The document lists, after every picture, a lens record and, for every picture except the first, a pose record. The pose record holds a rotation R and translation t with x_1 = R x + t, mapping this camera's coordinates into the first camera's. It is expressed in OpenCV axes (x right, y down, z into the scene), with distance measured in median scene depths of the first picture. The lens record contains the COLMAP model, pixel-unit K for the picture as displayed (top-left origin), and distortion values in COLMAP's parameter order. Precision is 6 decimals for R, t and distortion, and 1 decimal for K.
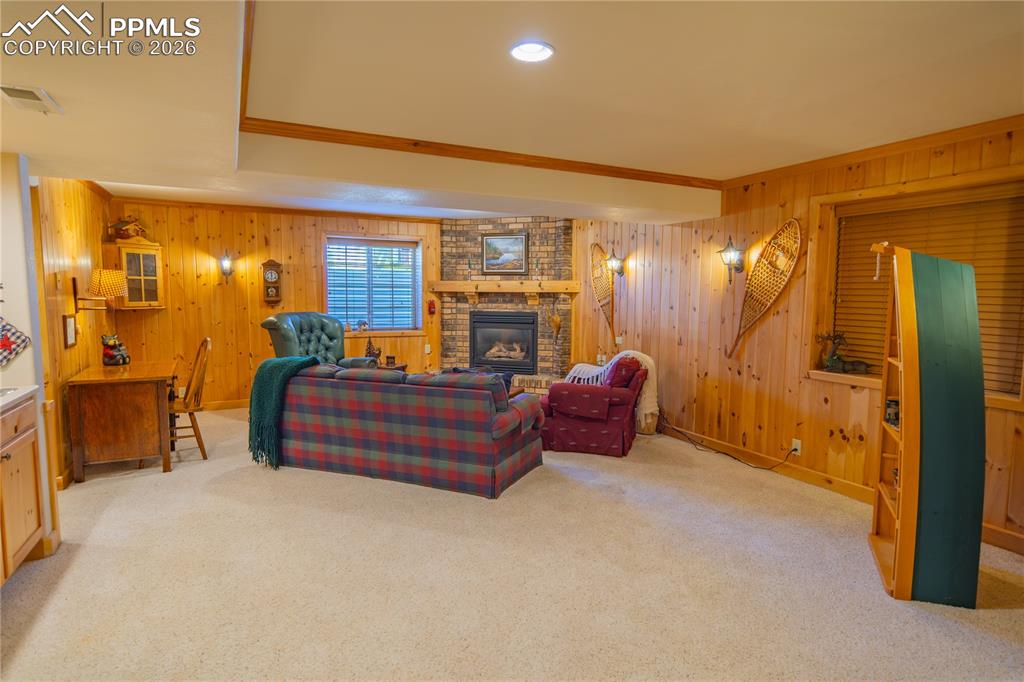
lens RADIAL K [[570.1, 0, 512.0], [0, 570.1, 341.0], [0, 0, 1]] dist [-0.007111, 0.008198]
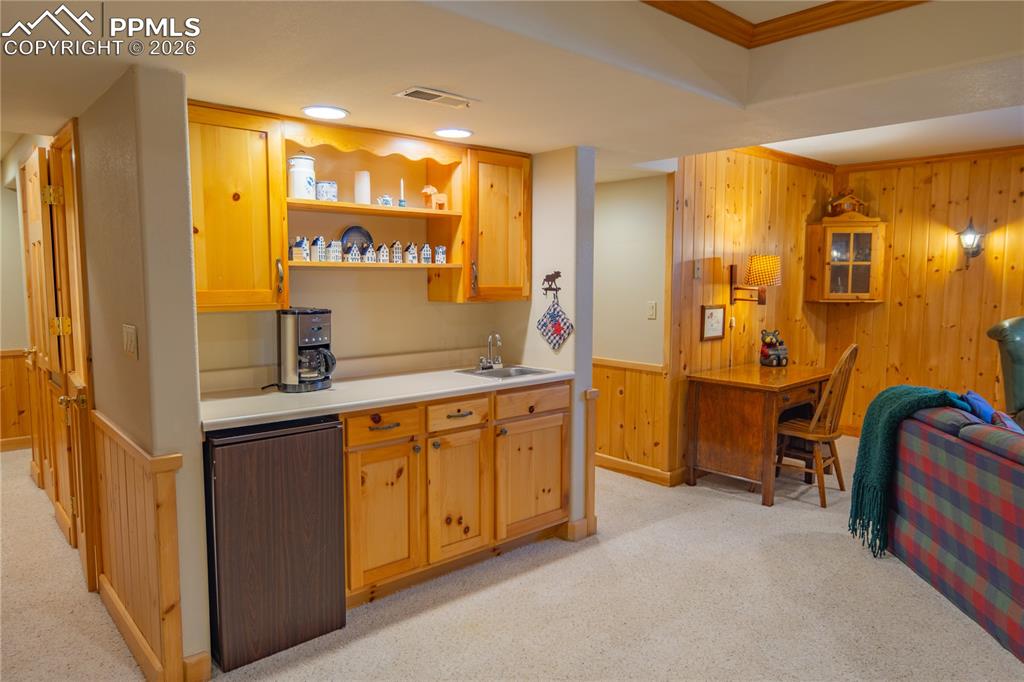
lens RADIAL K [[677.0, 0, 508.7], [0, 677.0, 338.7], [0, 0, 1]] dist [-0.003138, -0.002285]
pose [[0.242168, 0.082458, -0.966724, 0.156933], [-0.084981, 0.994355, 0.063527, -0.024992], [0.966505, 0.066769, 0.247809, 0.302785]]
